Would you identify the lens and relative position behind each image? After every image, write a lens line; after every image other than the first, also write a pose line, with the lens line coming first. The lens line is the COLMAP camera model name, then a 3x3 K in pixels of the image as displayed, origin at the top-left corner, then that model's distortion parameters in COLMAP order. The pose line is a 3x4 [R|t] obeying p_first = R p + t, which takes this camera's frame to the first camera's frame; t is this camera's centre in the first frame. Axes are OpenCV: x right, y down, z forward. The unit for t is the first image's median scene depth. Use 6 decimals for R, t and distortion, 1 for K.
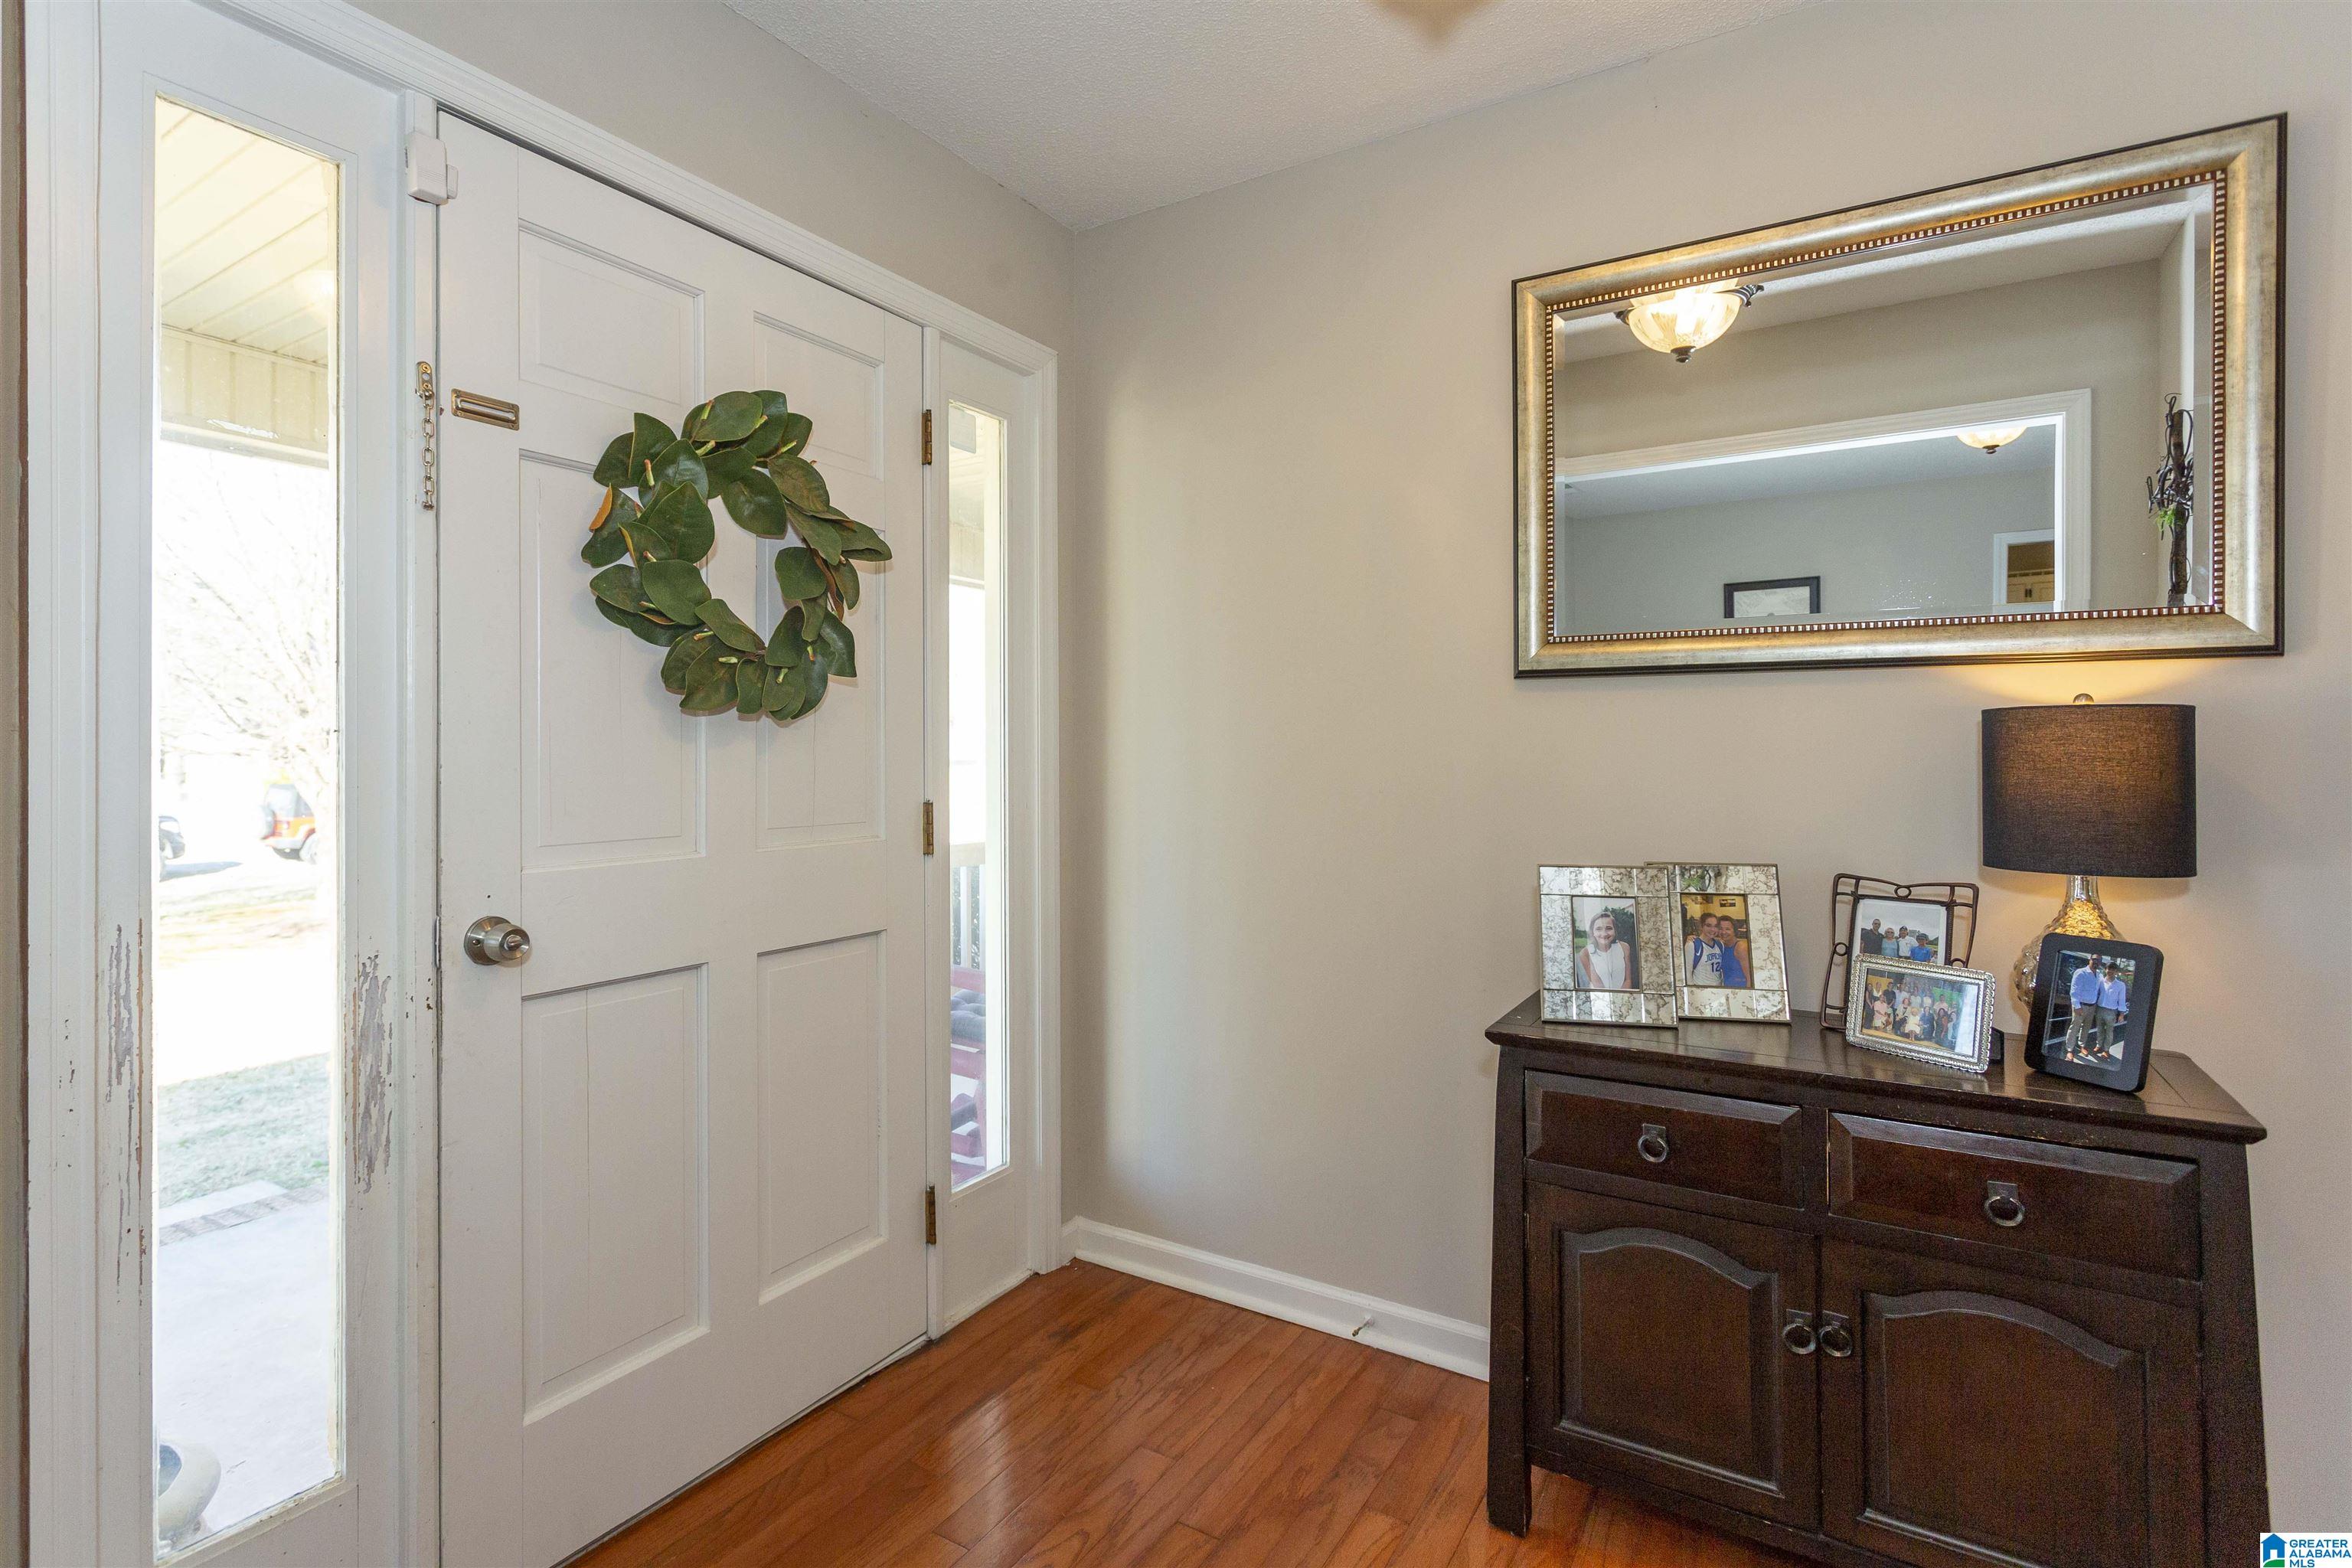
lens RADIAL K [[1129.3, 0, 1166.4], [0, 1129.3, 766.3], [0, 0, 1]] dist [0.001265, 0.004176]
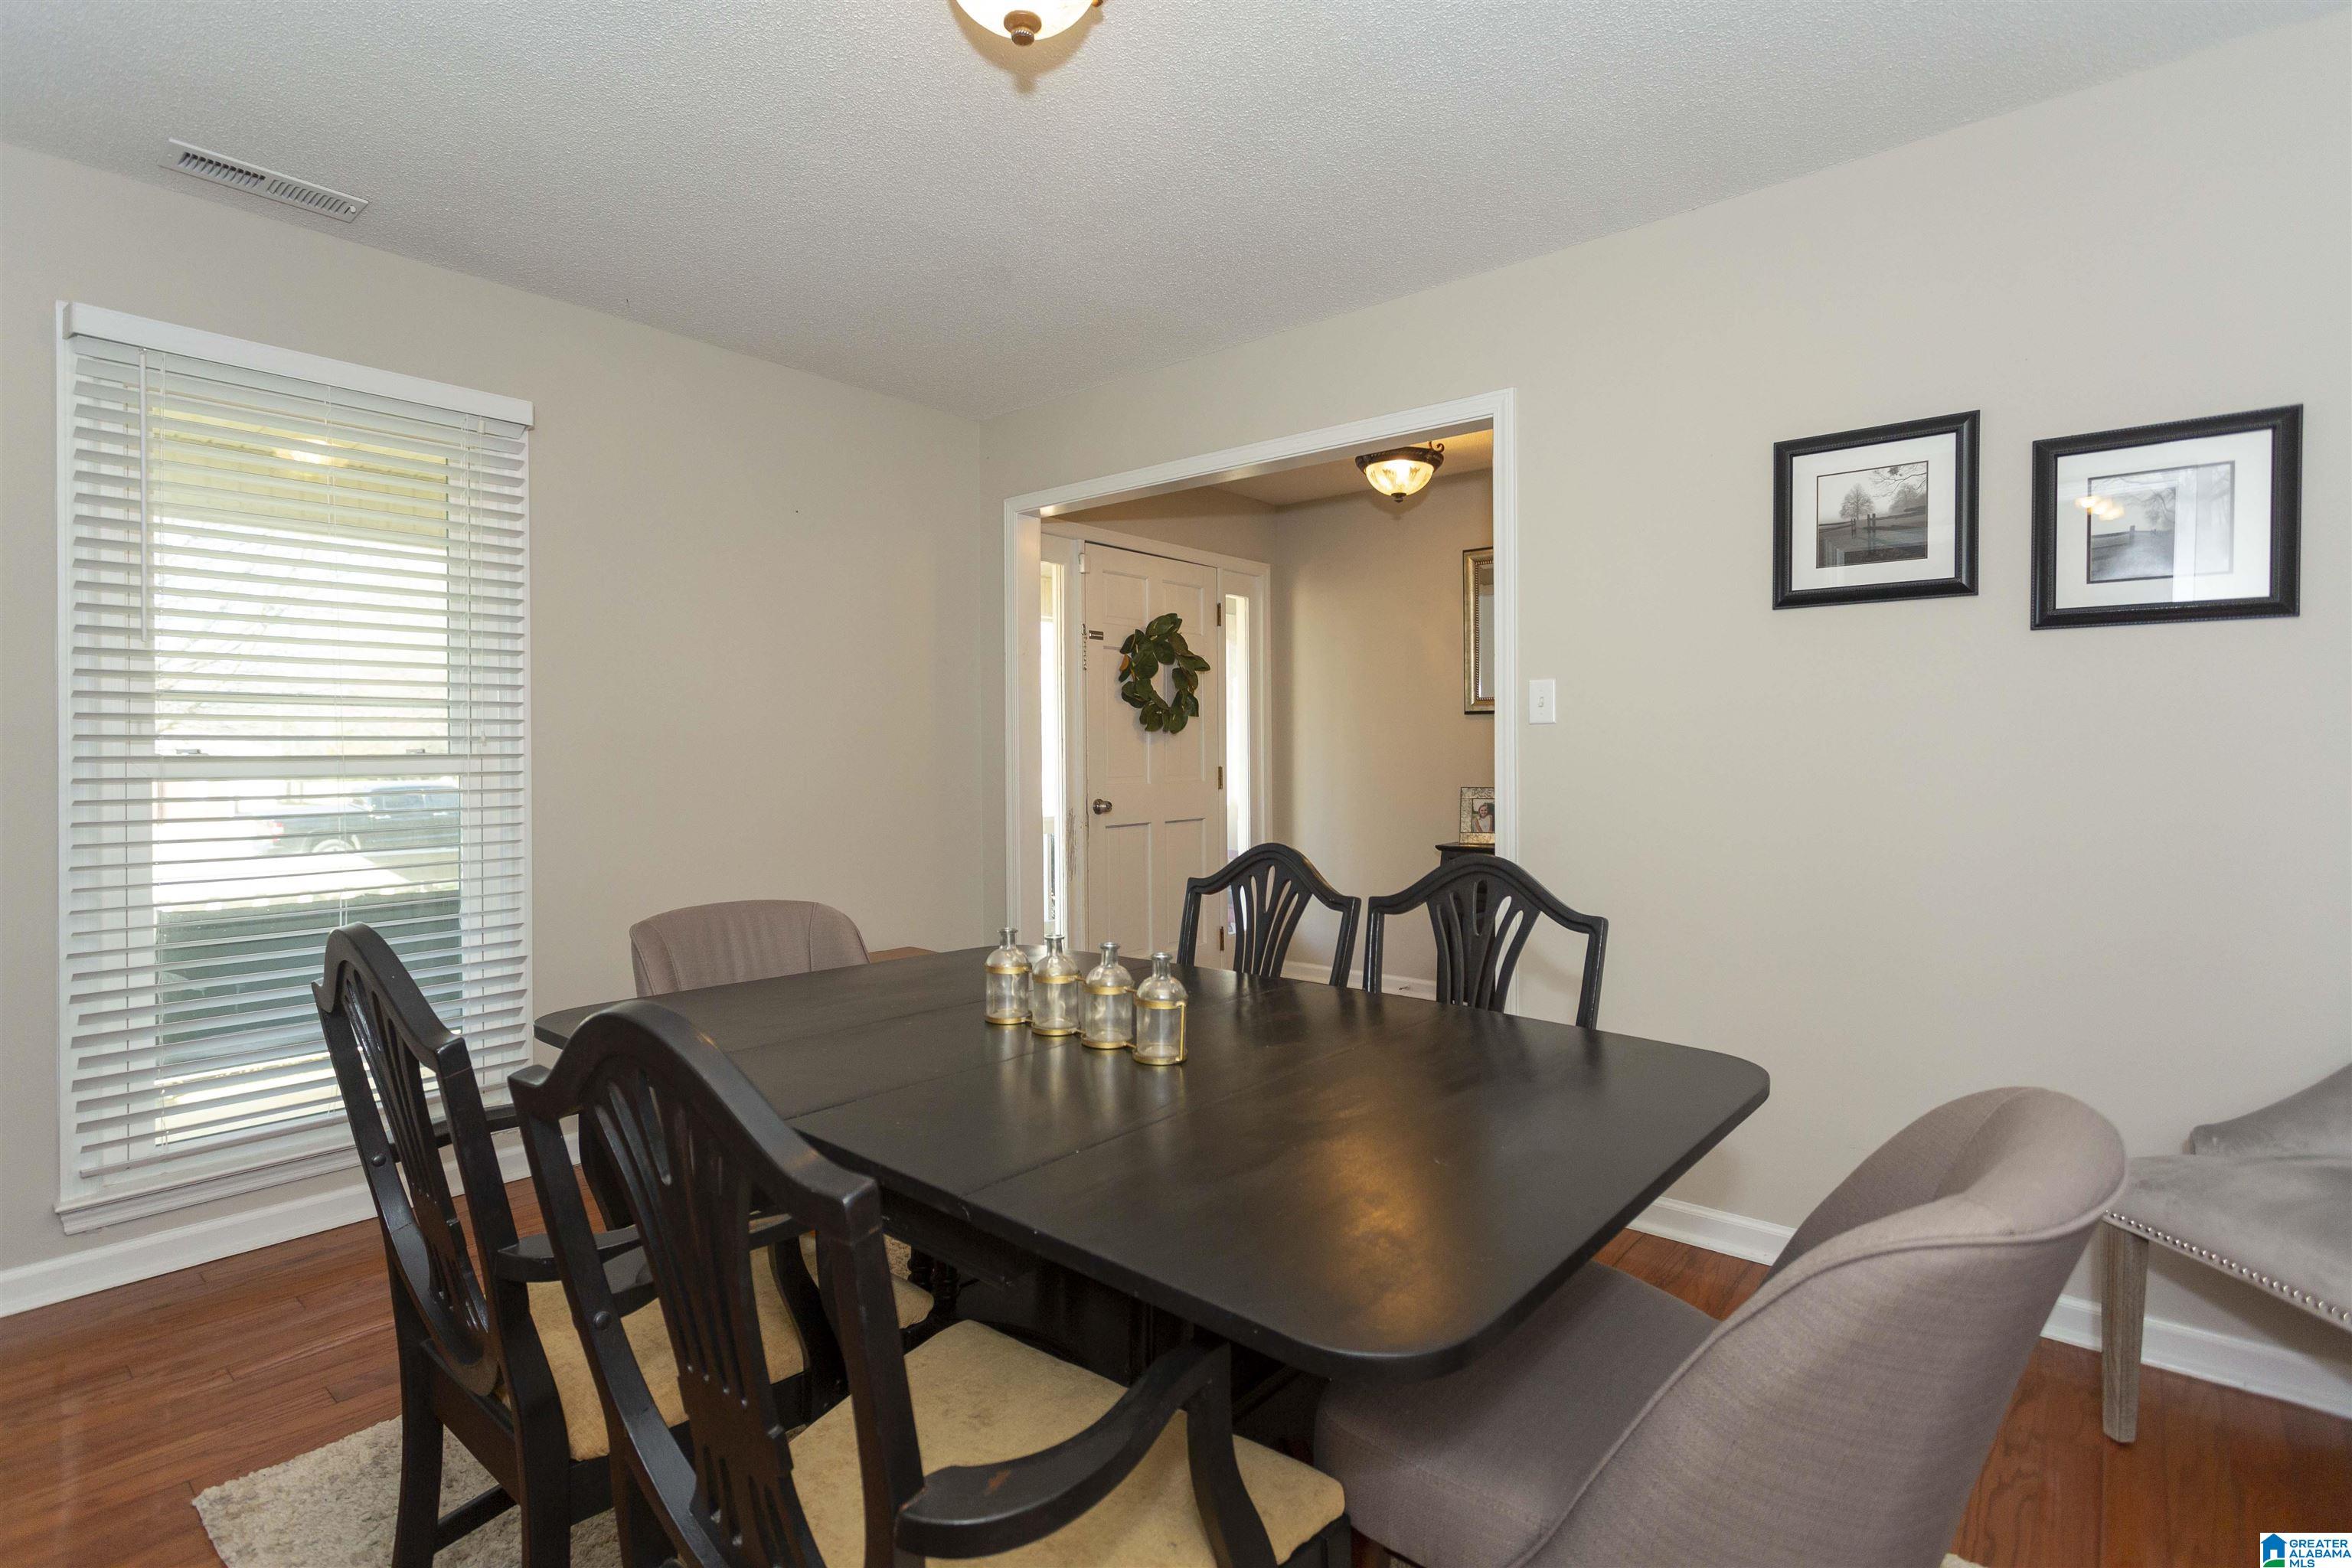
lens RADIAL K [[1129.3, 0, 1172.7], [0, 1129.3, 777.3], [0, 0, 1]] dist [0.001265, 0.004176]
pose [[0.989763, -0.004075, -0.142660, 0.038655], [0.005656, 0.999927, 0.010677, 0.034801], [0.142606, -0.011375, 0.989714, -1.696382]]
